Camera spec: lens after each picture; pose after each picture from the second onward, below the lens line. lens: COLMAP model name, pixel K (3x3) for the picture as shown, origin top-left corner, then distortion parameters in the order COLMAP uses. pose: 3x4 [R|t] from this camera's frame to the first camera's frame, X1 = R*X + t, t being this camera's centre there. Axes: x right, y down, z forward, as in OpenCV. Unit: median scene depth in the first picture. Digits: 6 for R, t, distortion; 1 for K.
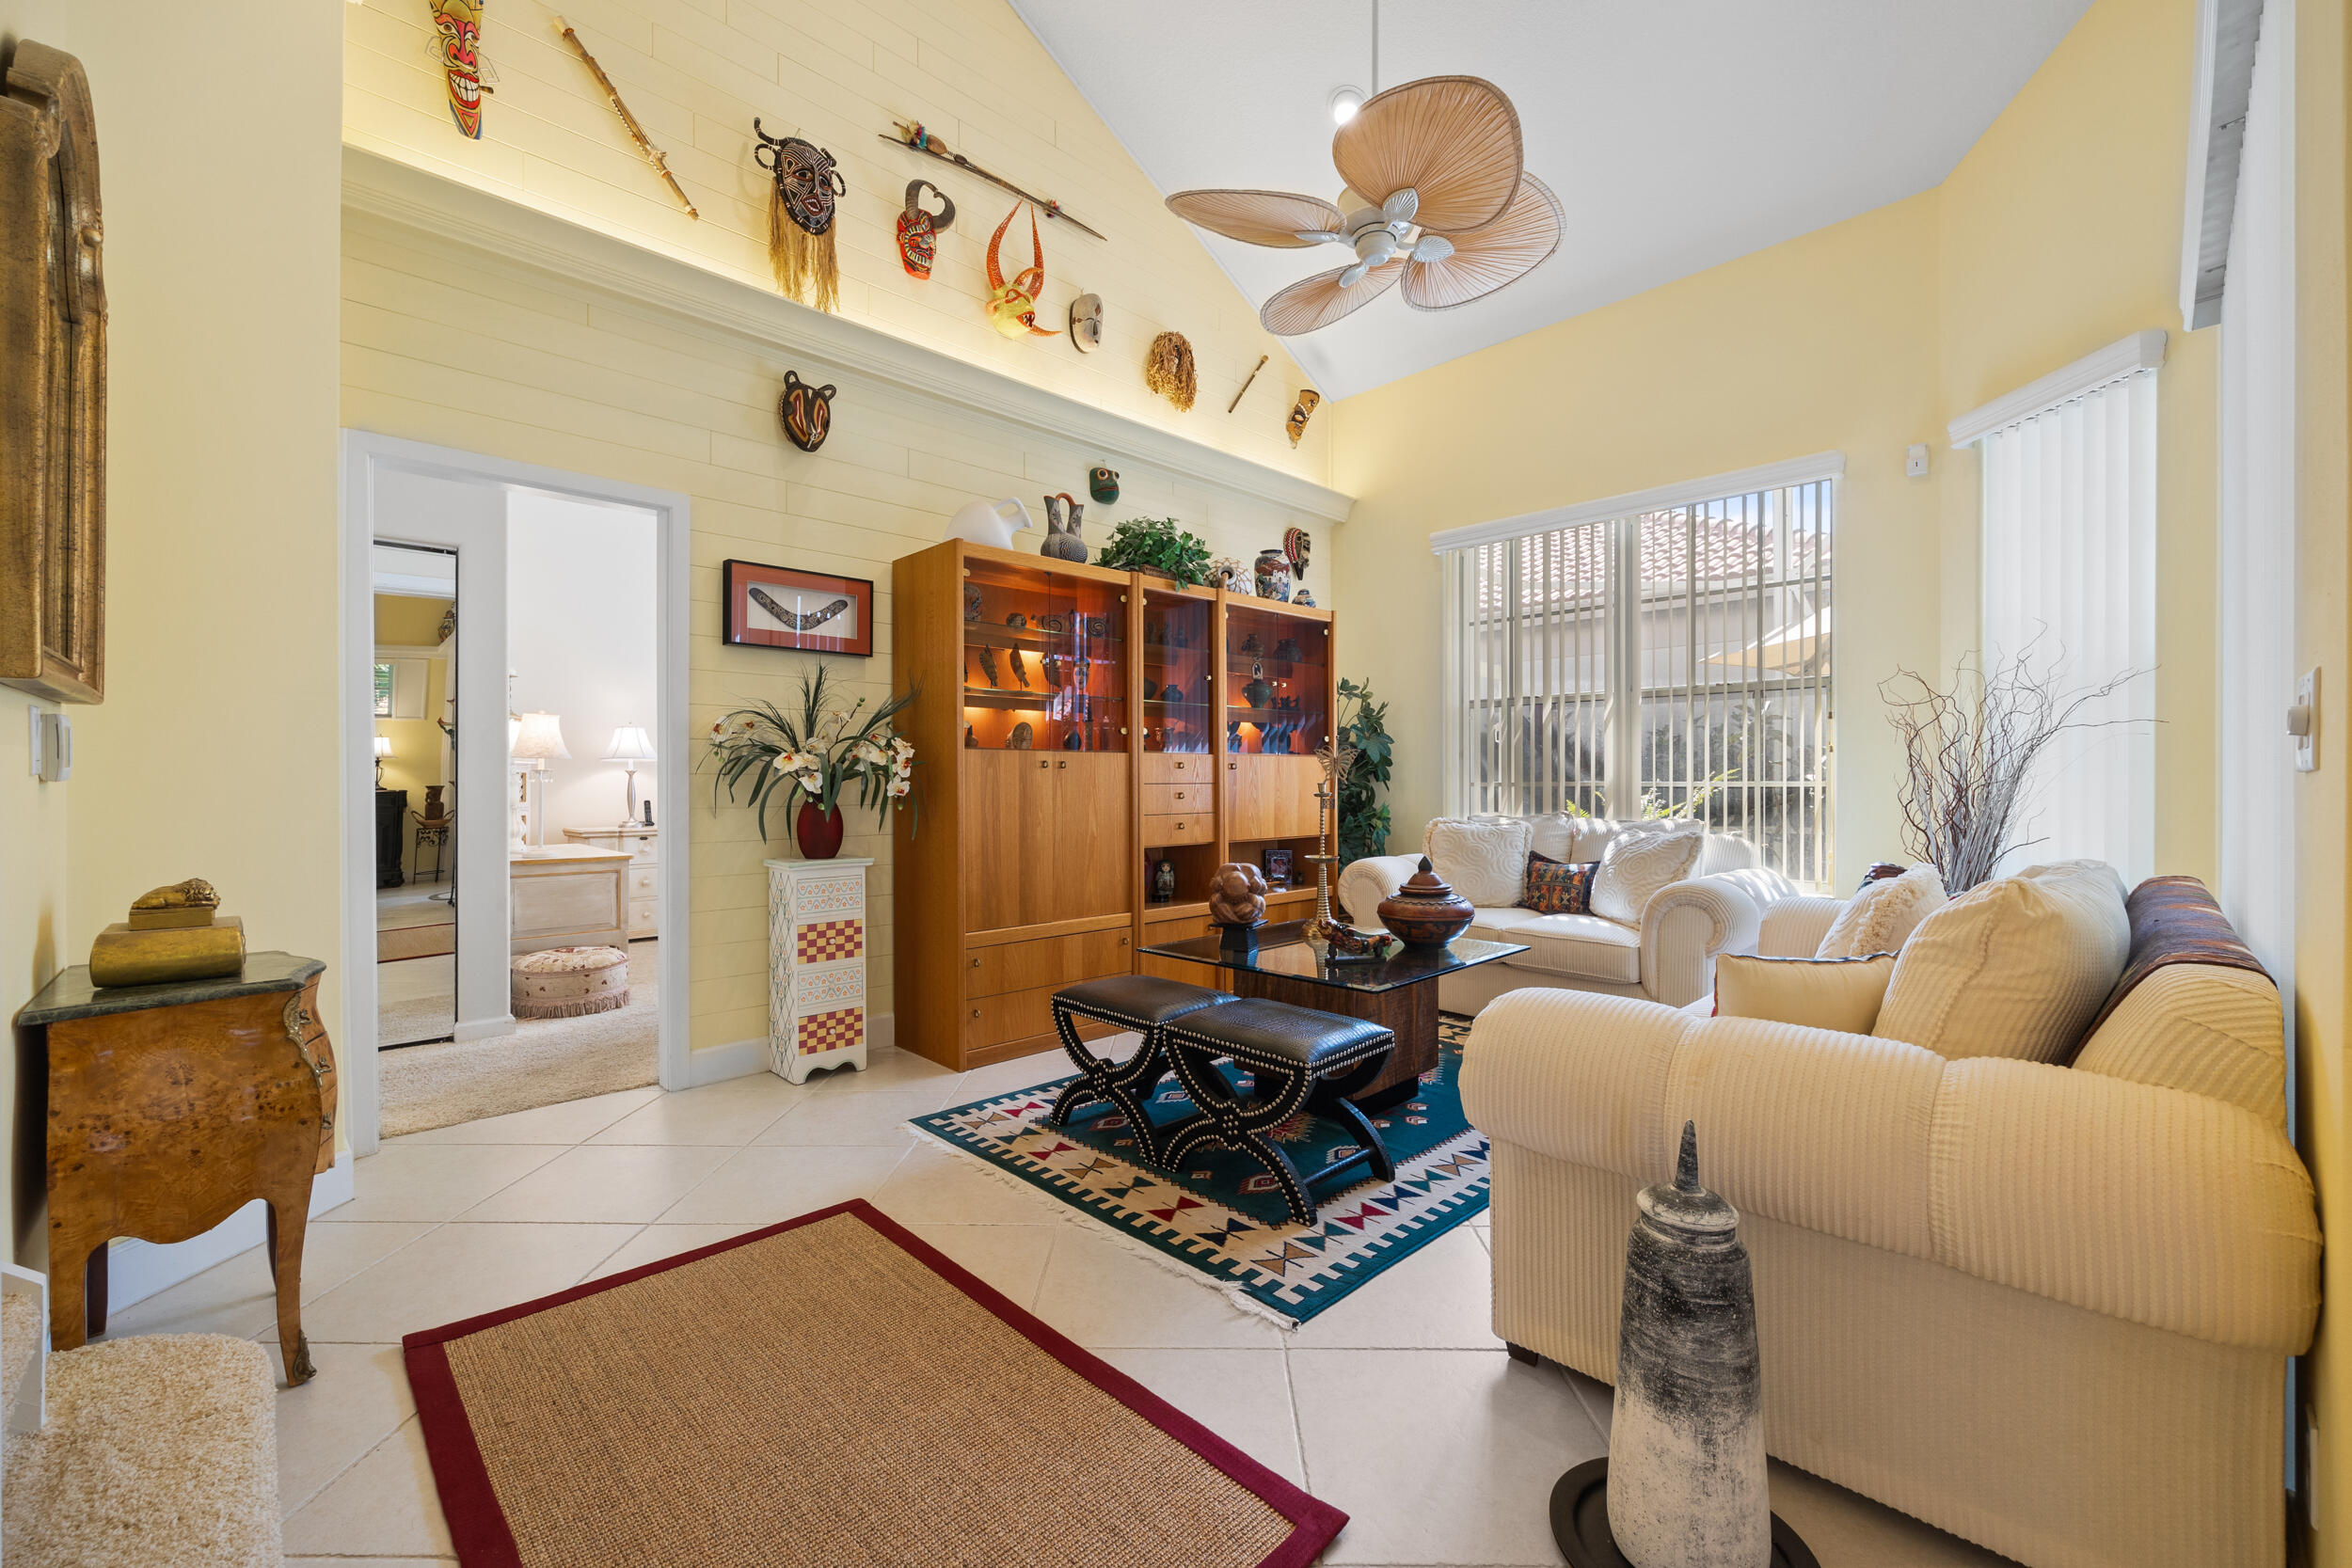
lens RADIAL K [[958.9, 0, 1206.5], [0, 958.9, 788.0], [0, 0, 1]] dist [-0.006982, -0.000291]
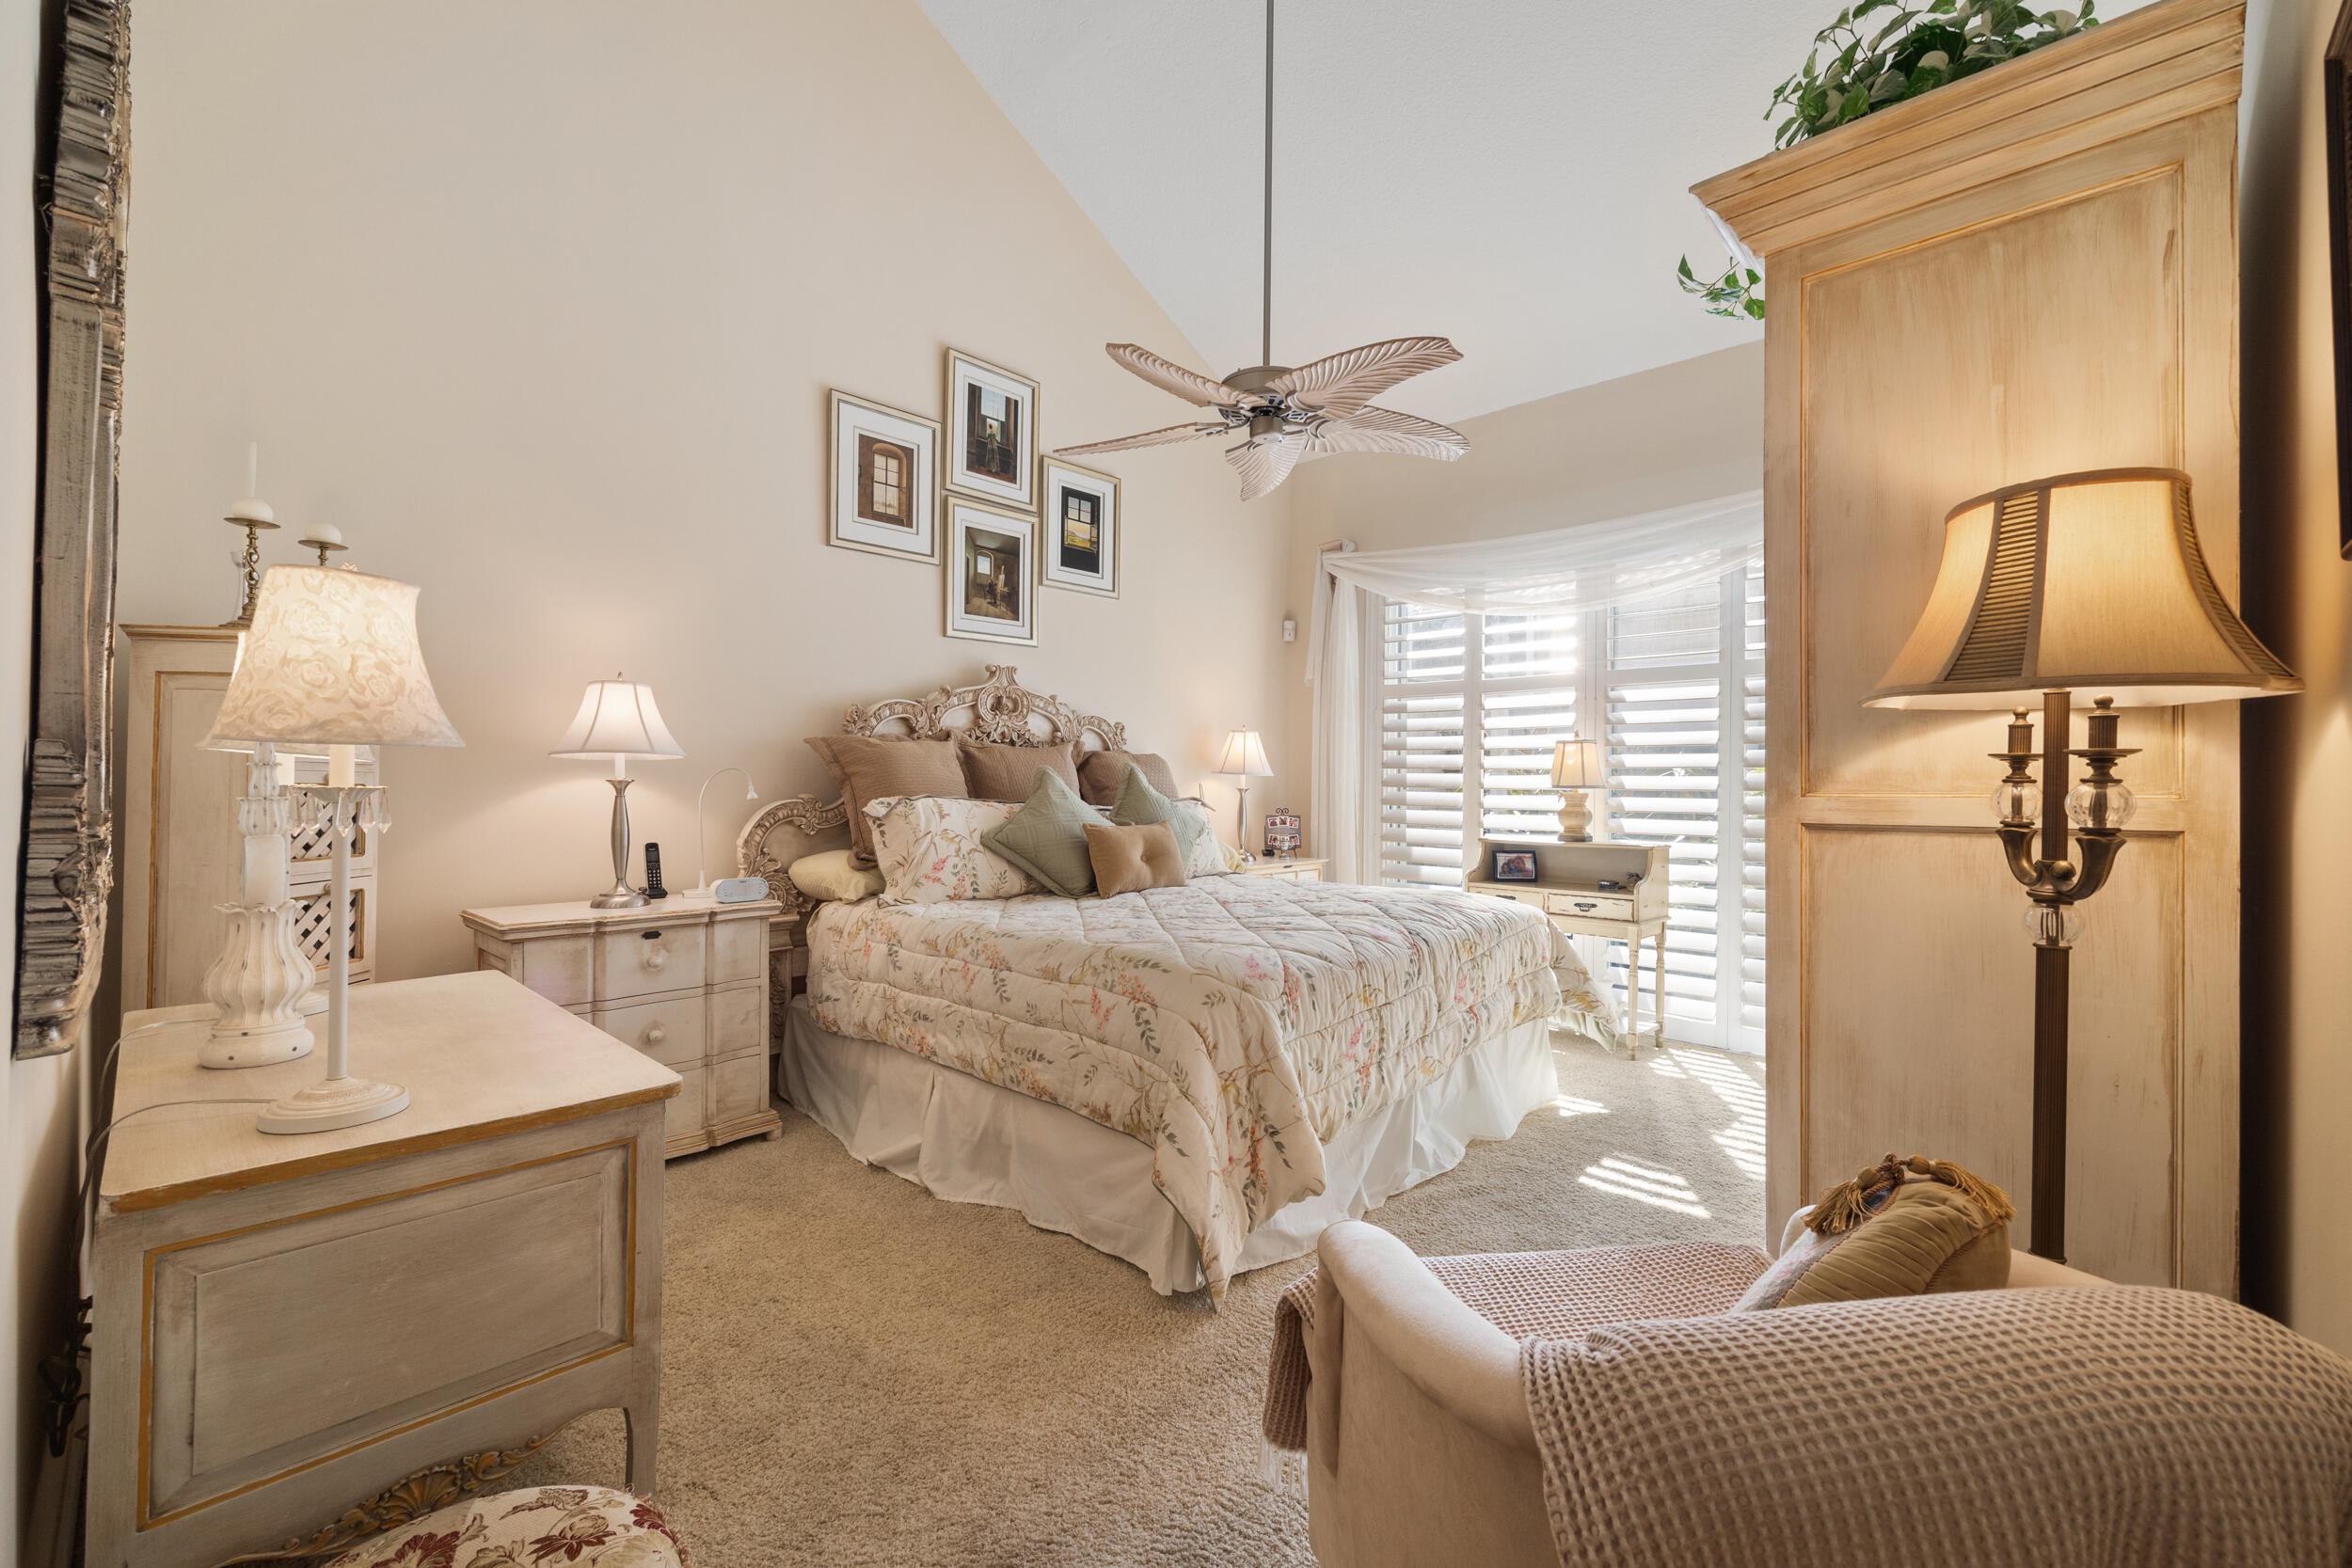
lens RADIAL K [[950.6, 0, 1178.2], [0, 950.6, 785.3], [0, 0, 1]] dist [-0.004003, -0.000464]
pose [[0.999490, 0.006726, 0.031222, -0.368812], [-0.006522, 0.999957, -0.006618, -0.014936], [-0.031266, 0.006411, 0.999491, 0.569328]]
